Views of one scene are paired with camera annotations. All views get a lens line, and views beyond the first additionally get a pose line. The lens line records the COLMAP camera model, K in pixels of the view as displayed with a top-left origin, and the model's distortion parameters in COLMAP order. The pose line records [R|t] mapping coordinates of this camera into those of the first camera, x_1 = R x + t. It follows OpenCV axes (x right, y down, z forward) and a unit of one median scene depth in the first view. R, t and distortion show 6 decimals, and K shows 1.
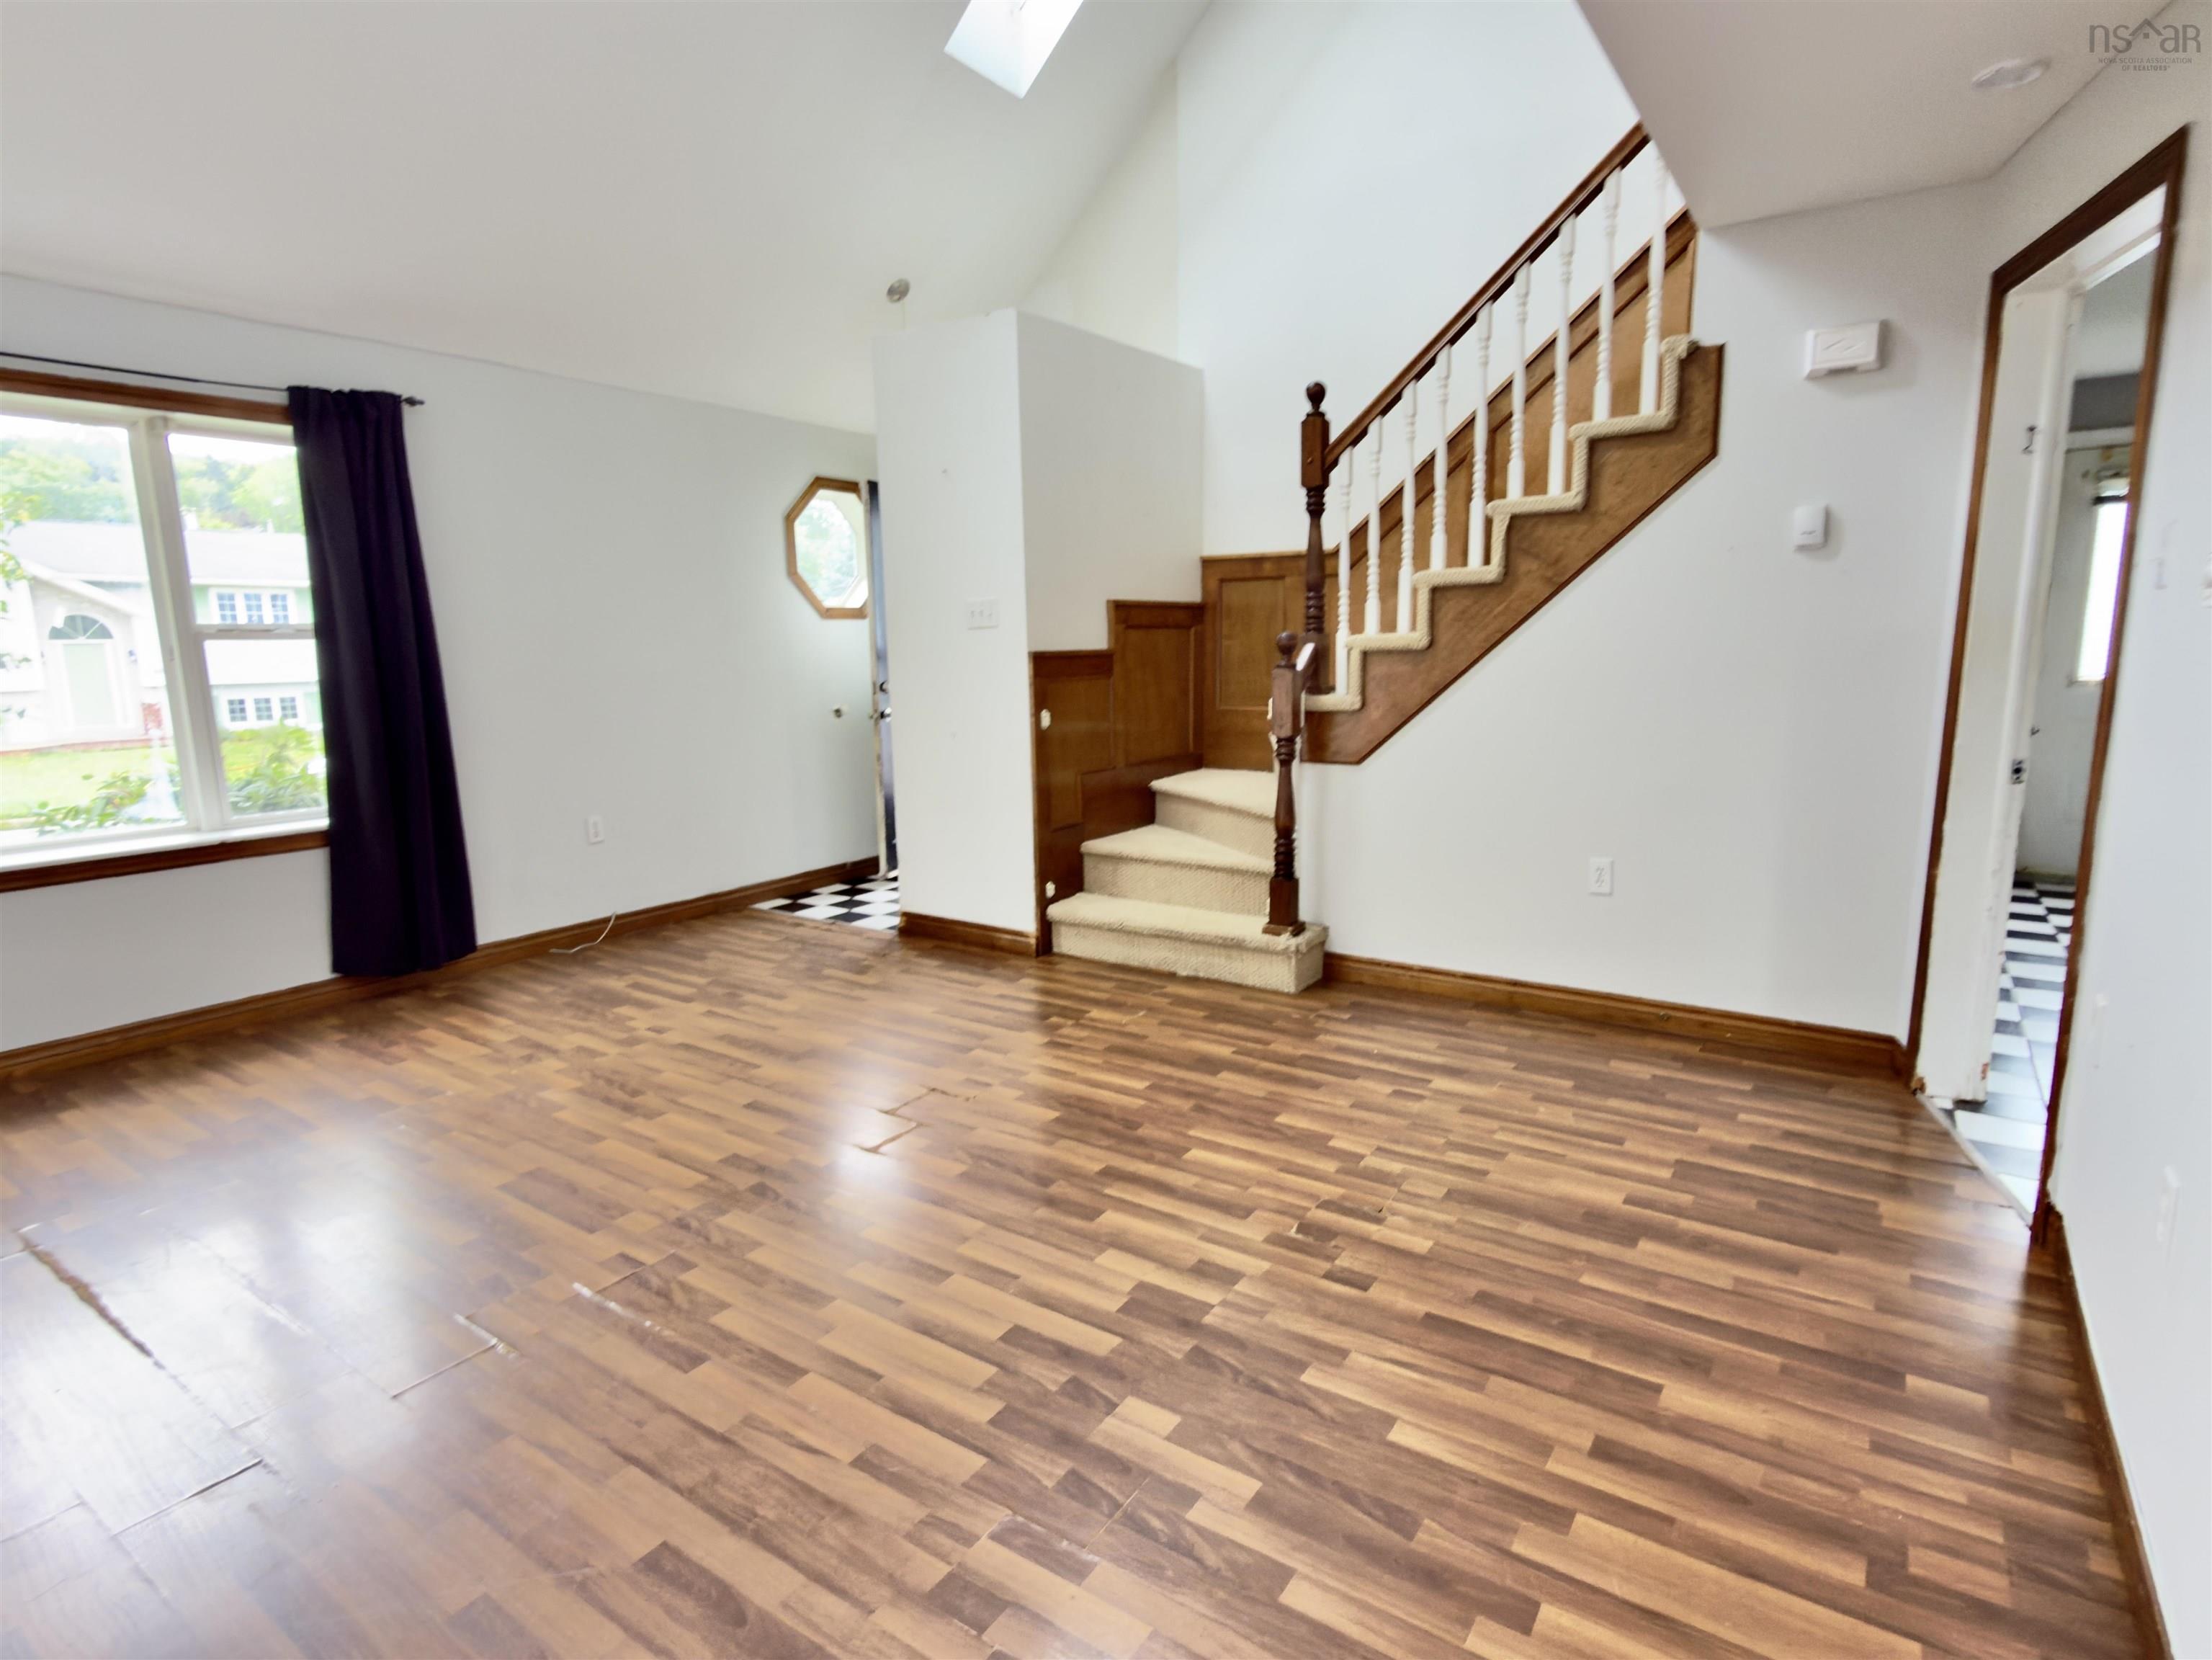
lens RADIAL K [[1158.6, 0, 1091.7], [0, 1158.6, 844.2], [0, 0, 1]] dist [0.002751, 0.002128]
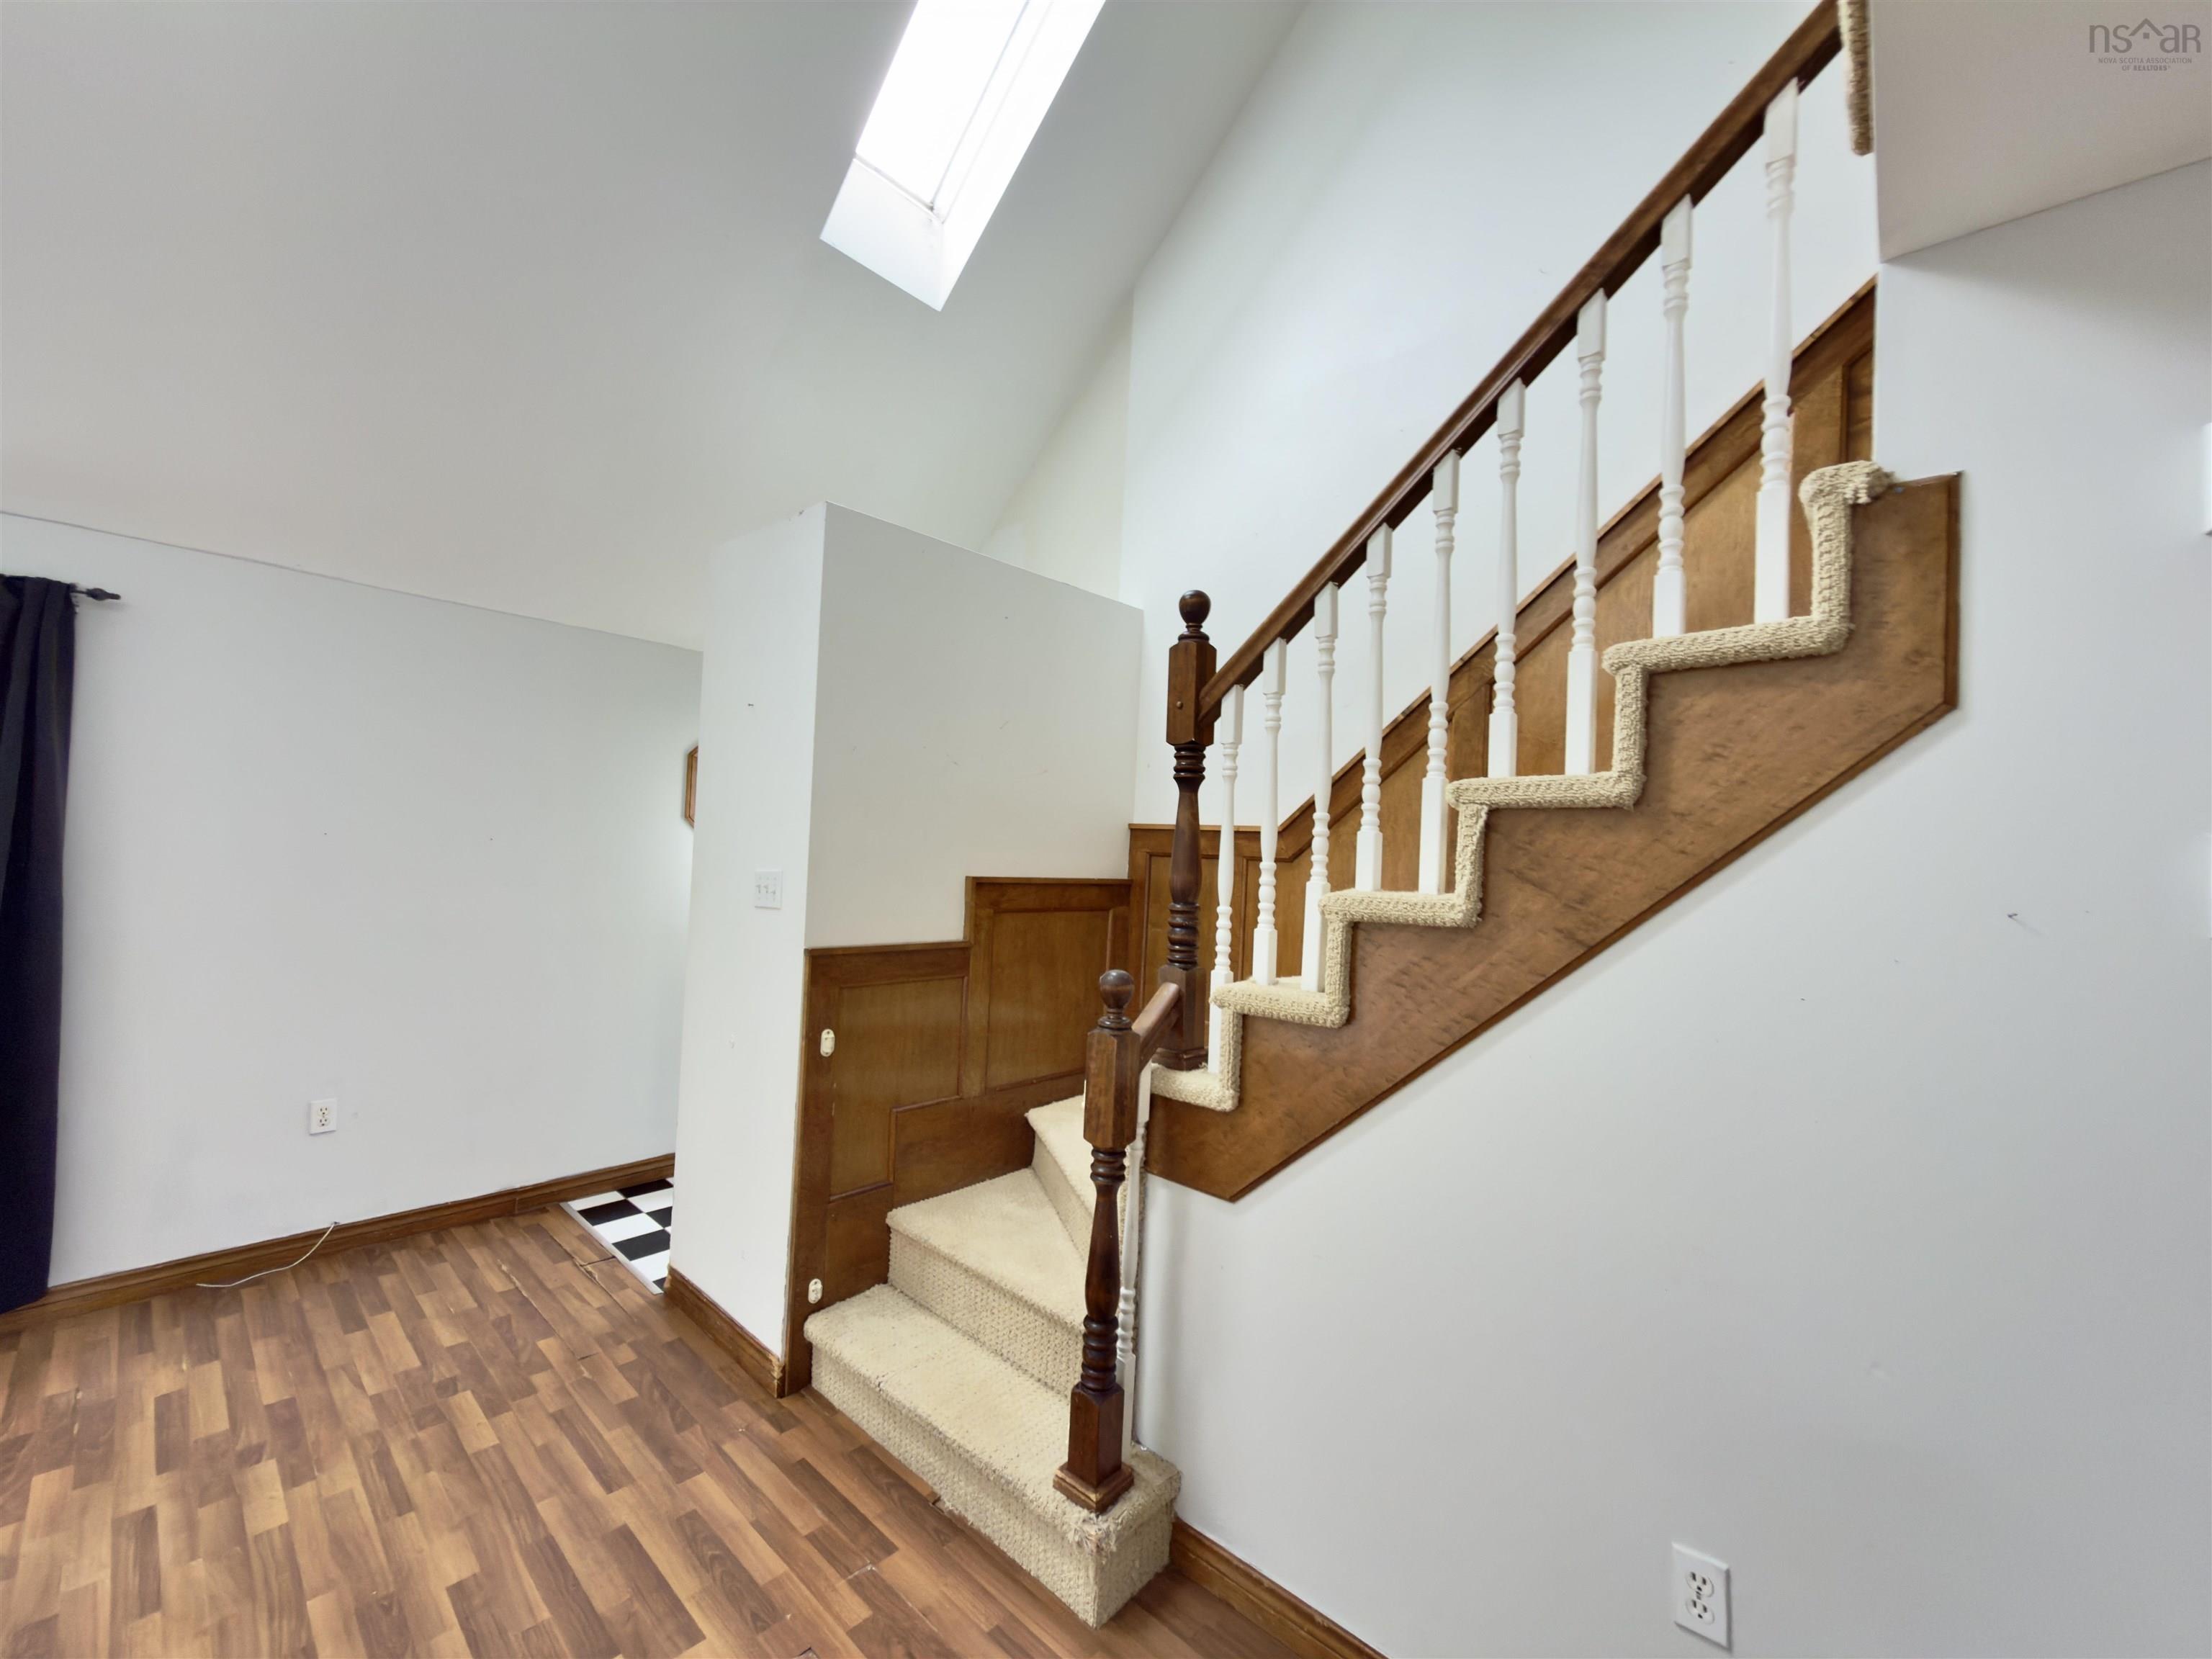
lens RADIAL K [[883.2, 0, 1107.3], [0, 883.2, 835.8], [0, 0, 1]] dist [-0.001447, 0.000169]
pose [[0.990108, 0.059535, -0.127052, 0.231114], [-0.083696, 0.977376, -0.194244, -0.170855], [0.112614, 0.202956, 0.972691, 0.567556]]
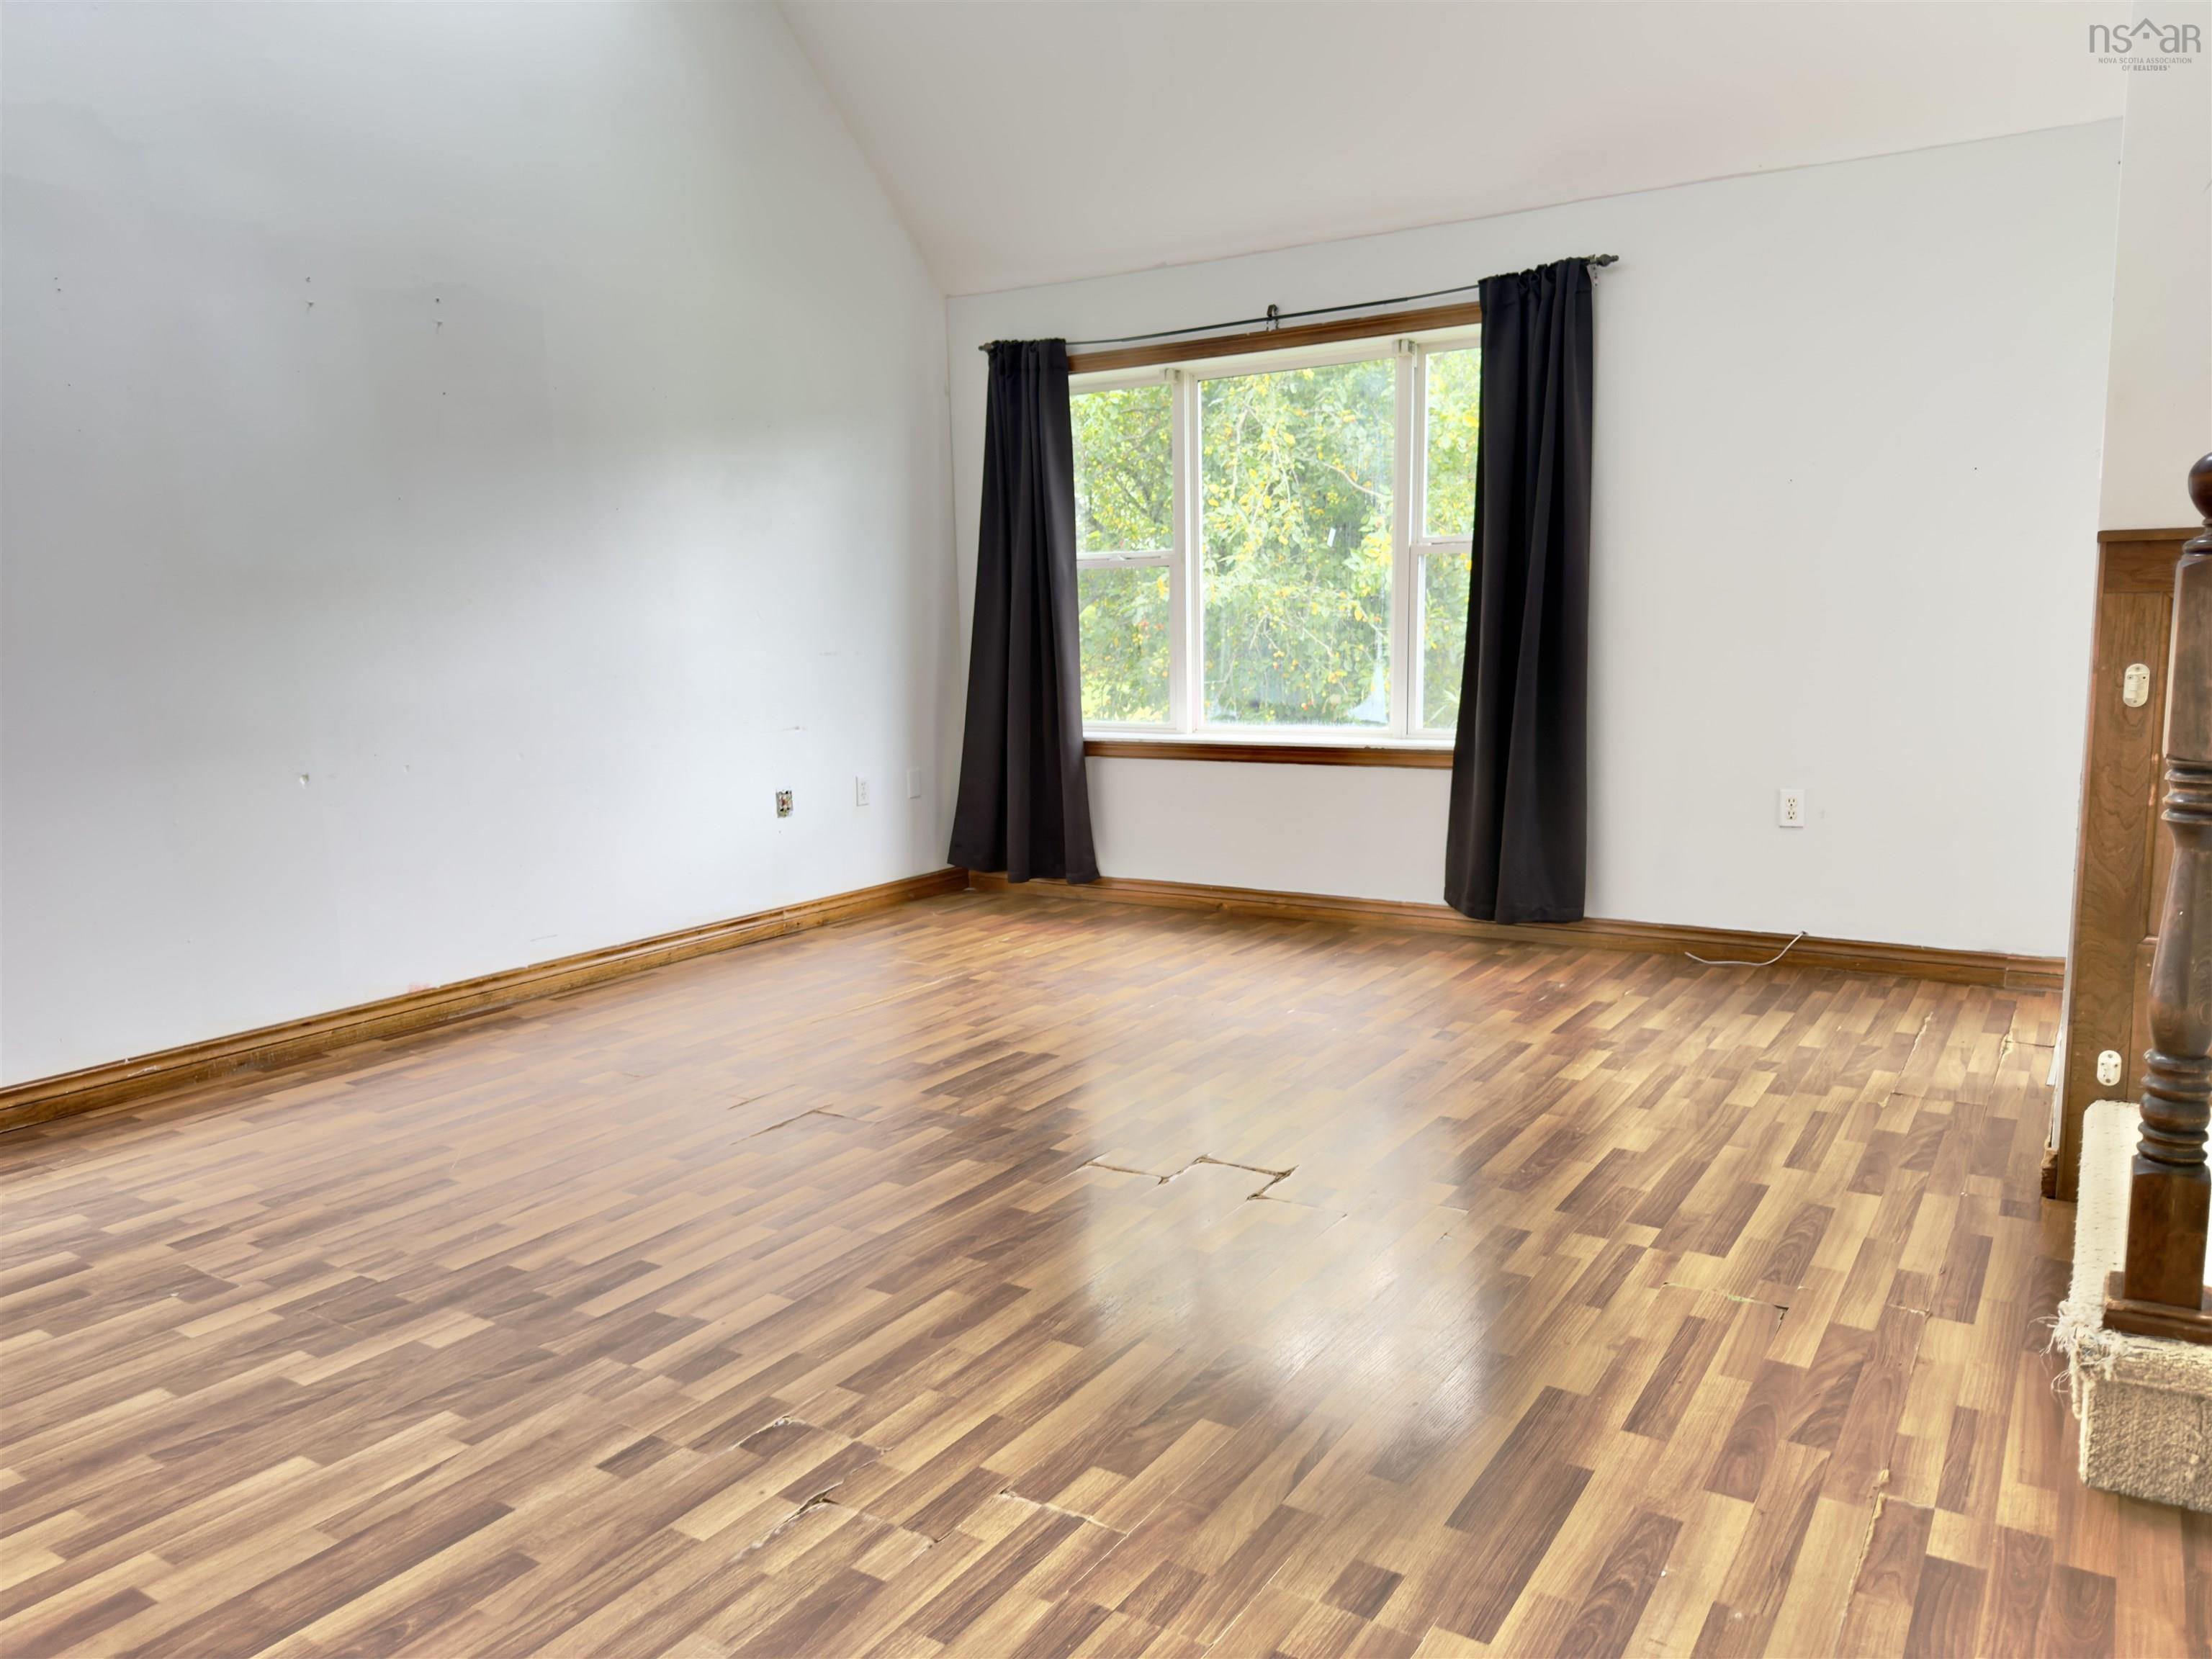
lens RADIAL K [[1567.1, 0, 1117.4], [0, 1567.1, 842.7], [0, 0, 1]] dist [0.011022, -0.015754]
pose [[0.045397, 0.160331, -0.986019, 0.657036], [-0.158257, 0.975726, 0.151371, -0.095010], [0.986354, 0.149173, 0.069669, 0.706781]]
